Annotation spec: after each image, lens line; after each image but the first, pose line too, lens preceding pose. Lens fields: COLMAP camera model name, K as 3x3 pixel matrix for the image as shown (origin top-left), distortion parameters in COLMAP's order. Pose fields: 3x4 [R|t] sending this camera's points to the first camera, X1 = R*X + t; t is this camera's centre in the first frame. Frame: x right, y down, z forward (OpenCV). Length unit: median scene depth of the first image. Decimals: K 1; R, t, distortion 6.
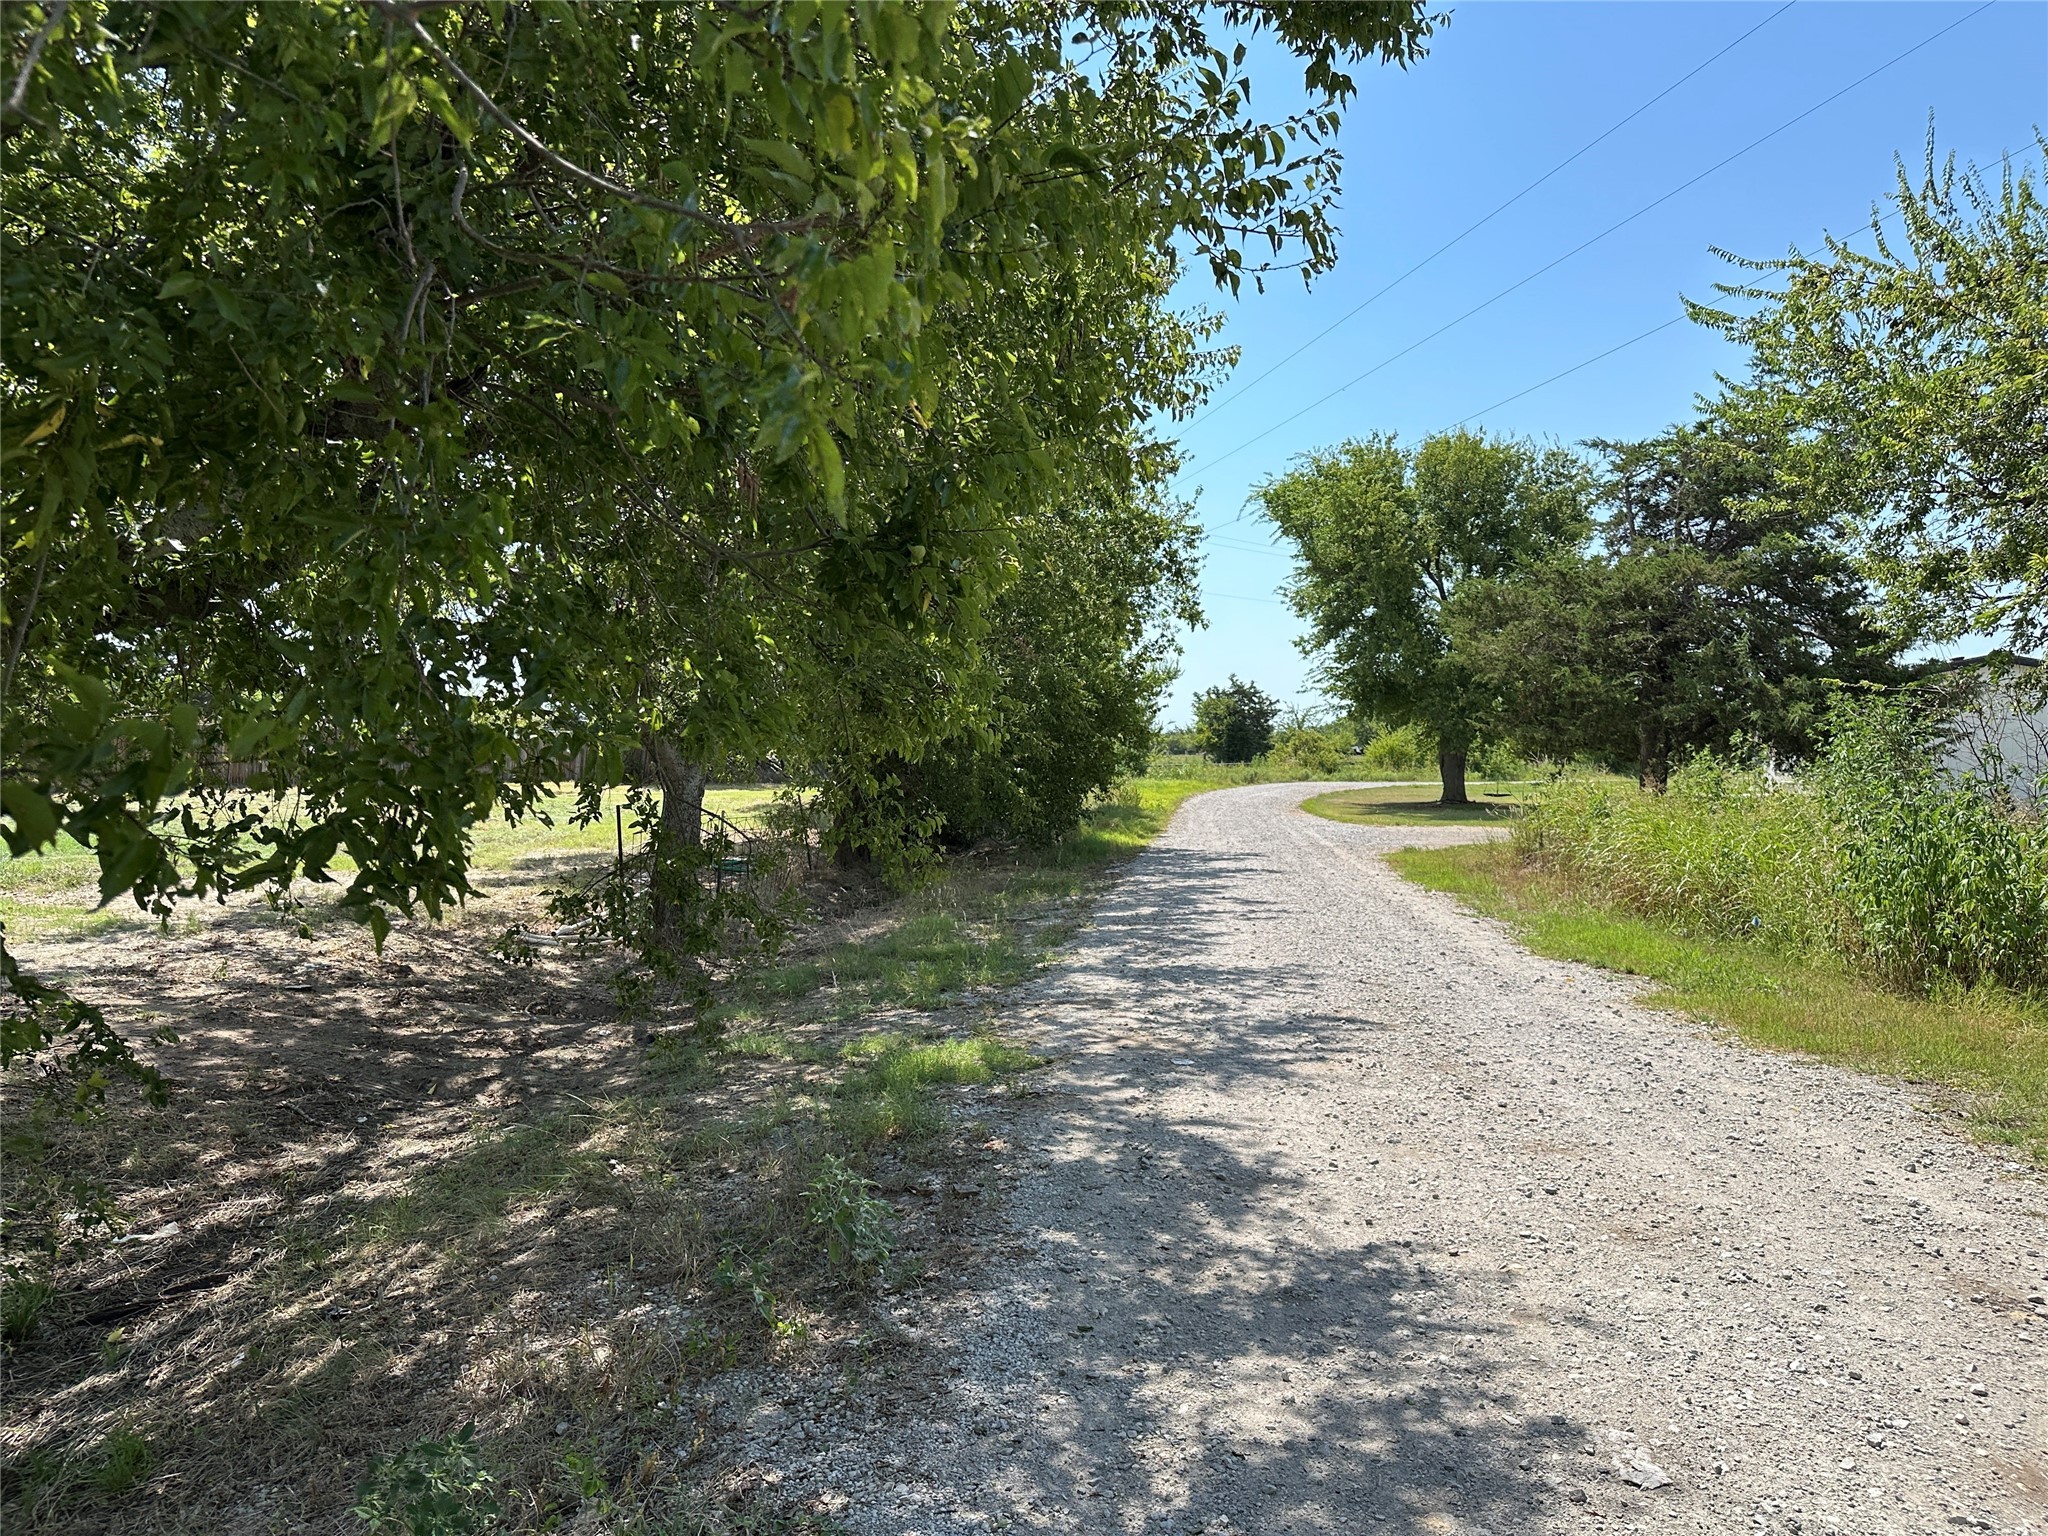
lens RADIAL K [[1435.2, 0, 1024.0], [0, 1435.2, 768.0], [0, 0, 1]] dist [-0.000313, -0.000347]
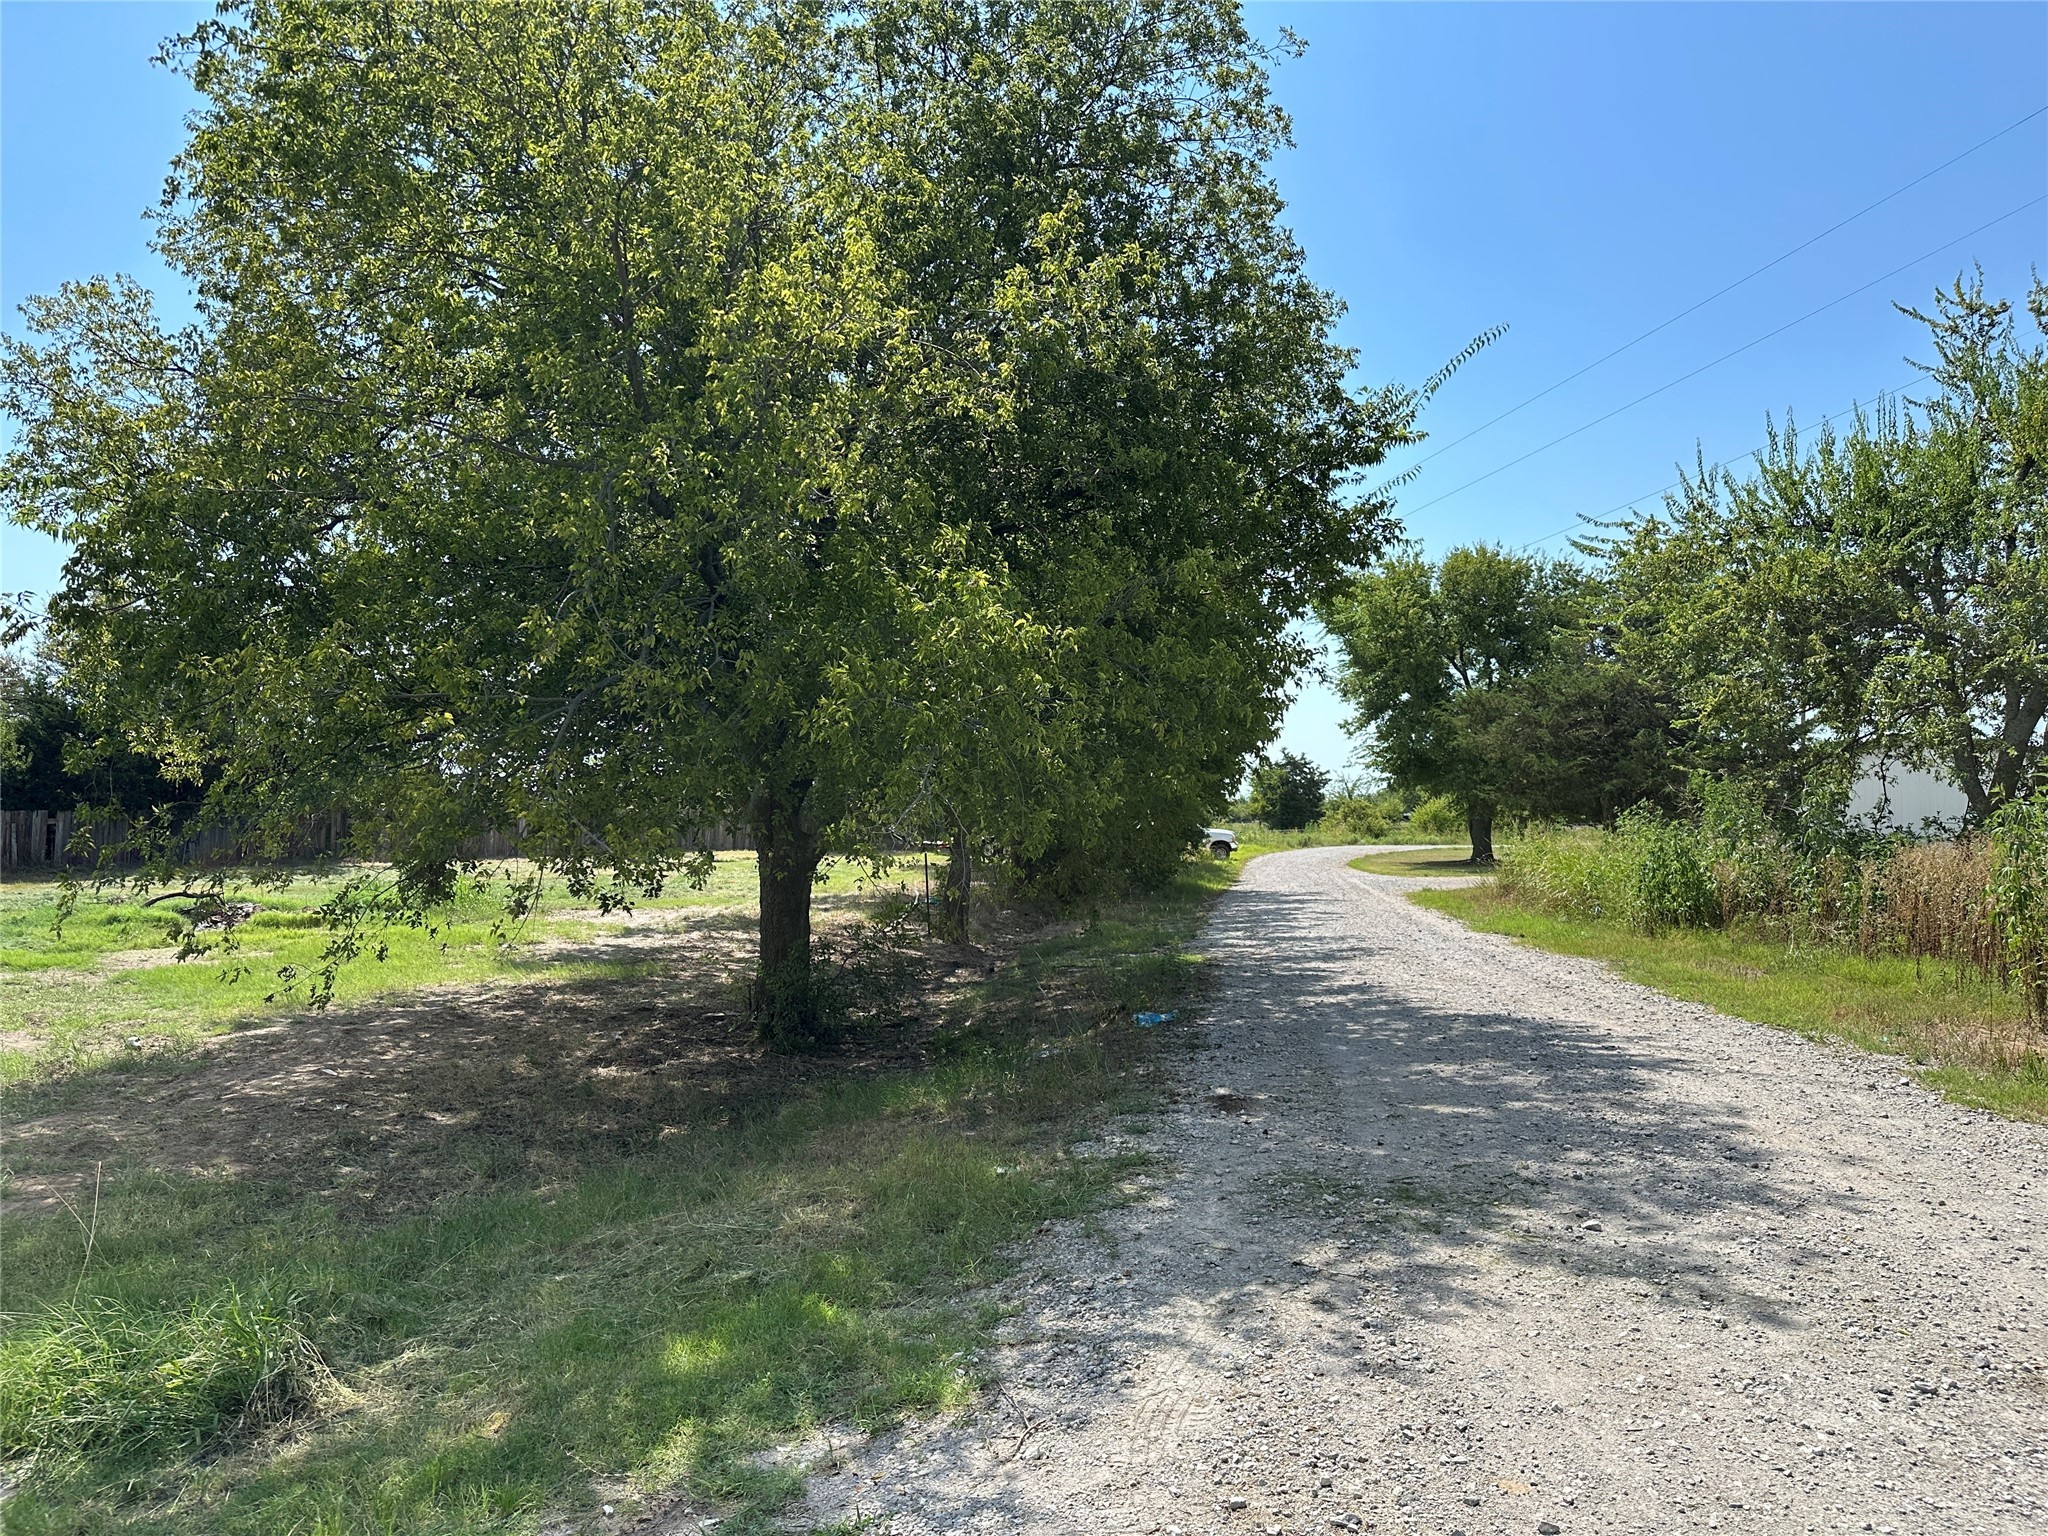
lens RADIAL K [[1417.8, 0, 1024.0], [0, 1417.8, 768.0], [0, 0, 1]] dist [0.064890, 0.000015]
pose [[0.999209, -0.015530, -0.036616, -0.027739], [0.013679, 0.998642, -0.050276, 0.002478], [0.037347, 0.049735, 0.998064, -0.170878]]
